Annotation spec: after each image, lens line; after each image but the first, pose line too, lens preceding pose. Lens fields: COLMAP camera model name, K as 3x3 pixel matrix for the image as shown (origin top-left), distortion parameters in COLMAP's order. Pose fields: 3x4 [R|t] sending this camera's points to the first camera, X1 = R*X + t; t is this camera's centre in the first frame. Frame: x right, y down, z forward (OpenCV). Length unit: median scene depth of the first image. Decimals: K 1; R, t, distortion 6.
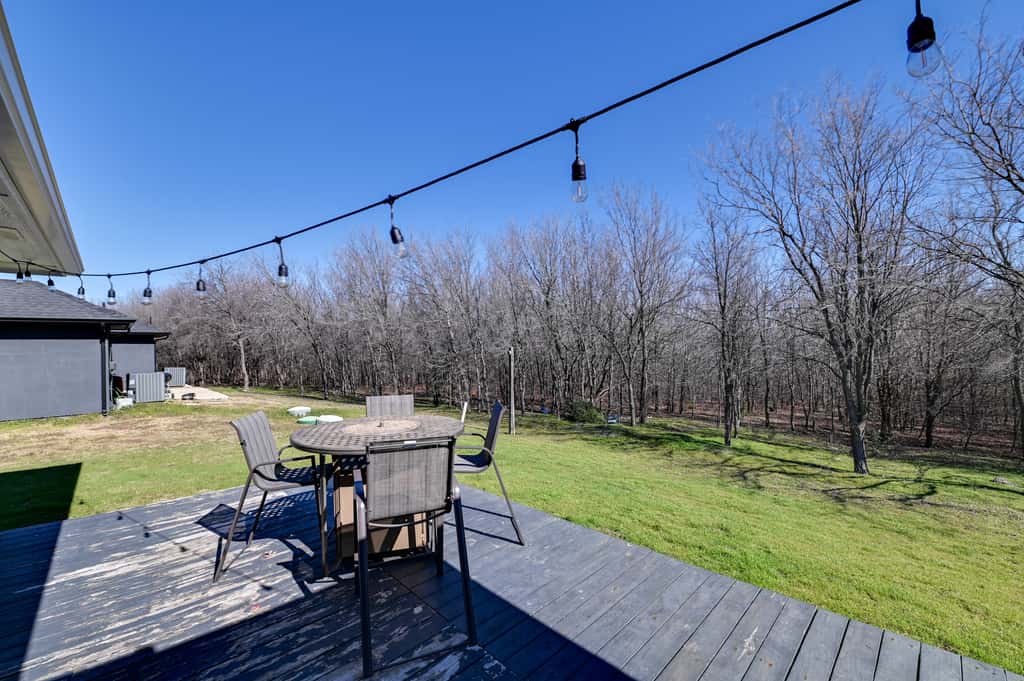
lens RADIAL K [[416.5, 0, 512.0], [0, 416.5, 340.5], [0, 0, 1]] dist [-0.018545, -0.000766]
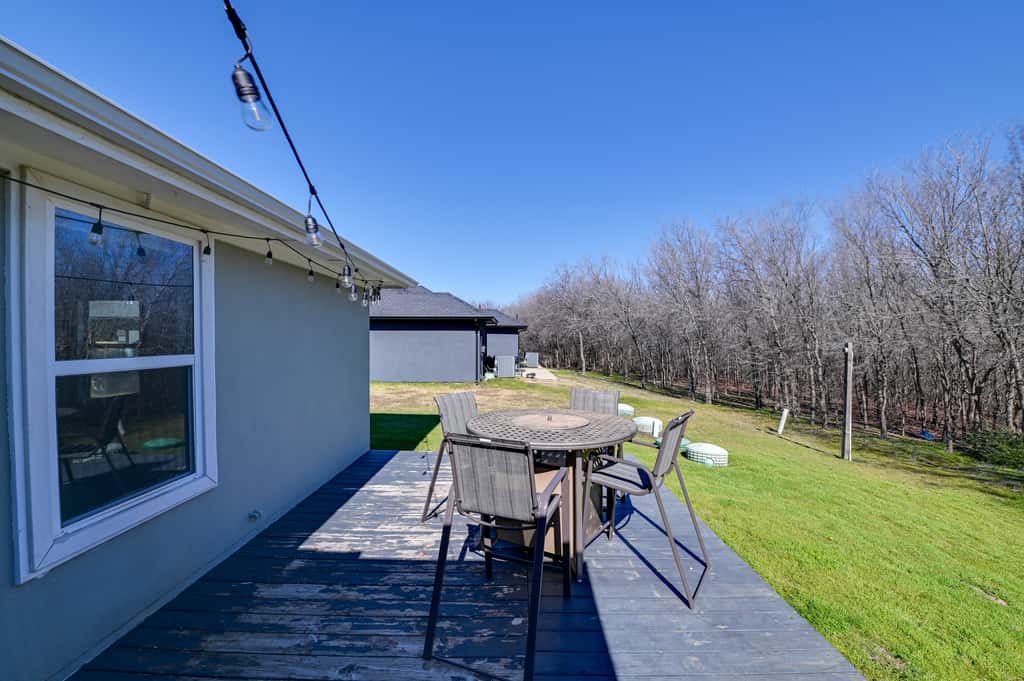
lens RADIAL K [[408.7, 0, 514.7], [0, 408.7, 341.0], [0, 0, 1]] dist [-0.016788, -0.000802]
pose [[0.713017, 0.020147, -0.700858, 0.290287], [-0.005940, 0.999725, 0.022695, -0.000397], [0.701122, -0.012019, 0.712940, 0.257739]]
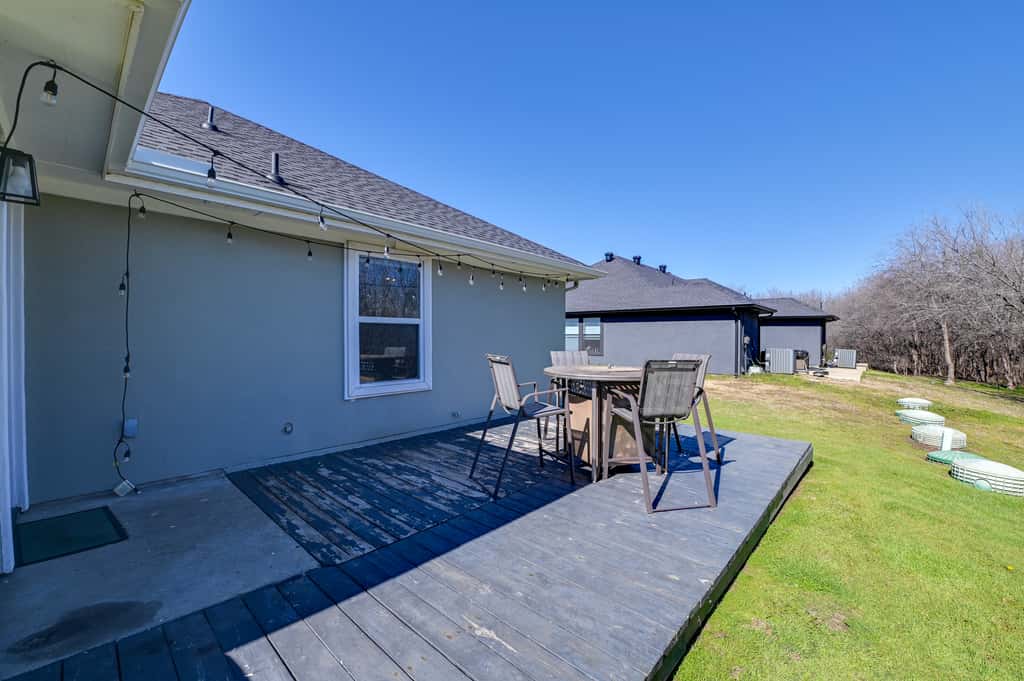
lens RADIAL K [[408.7, 0, 514.7], [0, 408.7, 341.0], [0, 0, 1]] dist [-0.016788, -0.000802]
pose [[0.068071, 0.028006, -0.997287, 0.859645], [0.001691, 0.999601, 0.028186, 0.087519], [0.997679, -0.003605, 0.067997, 0.626227]]
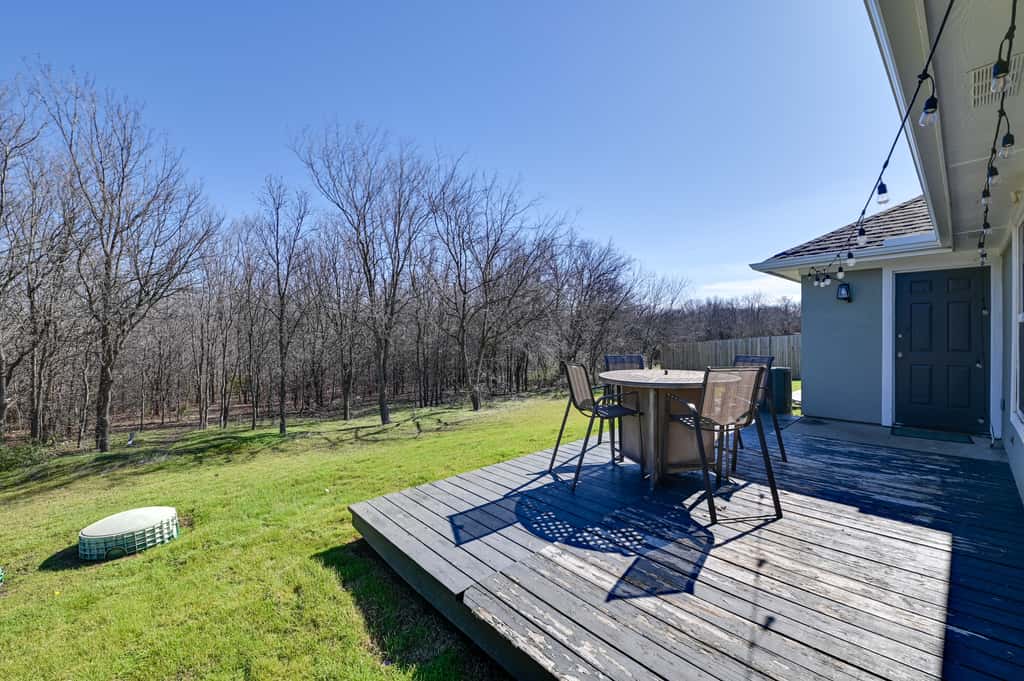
lens RADIAL K [[408.7, 0, 514.7], [0, 408.7, 341.0], [0, 0, 1]] dist [-0.016788, -0.000802]
pose [[0.042795, 0.008470, 0.999048, -1.501708], [-0.005779, 0.999949, -0.008230, 0.118391], [-0.999067, -0.005421, 0.042841, 1.369556]]
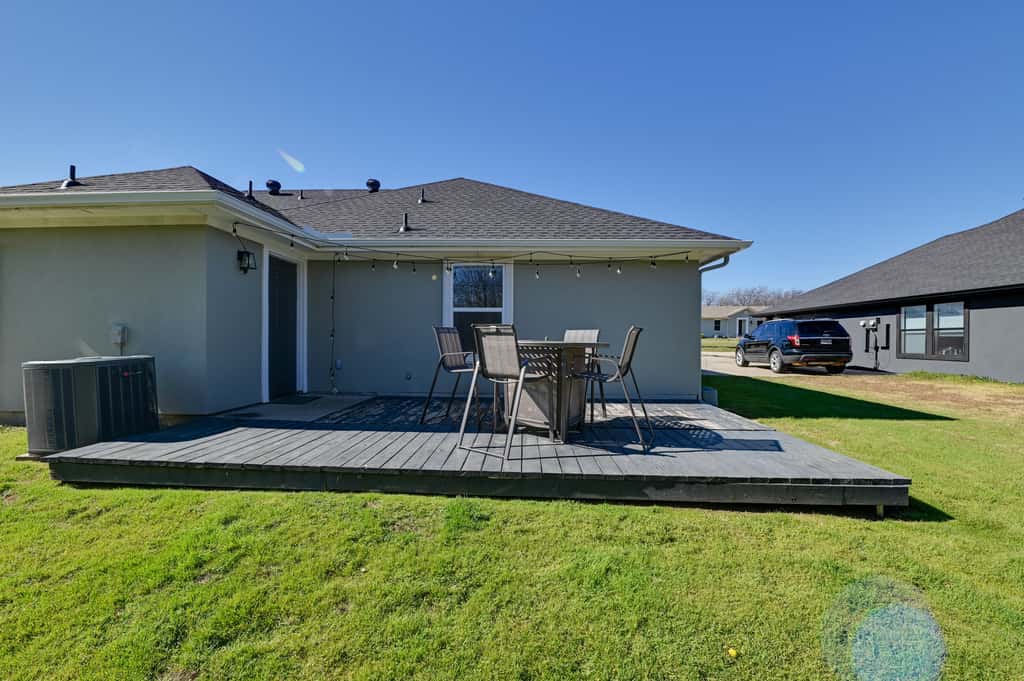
lens RADIAL K [[413.6, 0, 518.1], [0, 413.6, 344.1], [0, 0, 1]] dist [-0.007481, -0.000337]
pose [[-0.719337, 0.016980, -0.694454, 0.652991], [0.009093, 0.999846, 0.015028, 0.193348], [0.694602, 0.004495, -0.719381, 1.871467]]
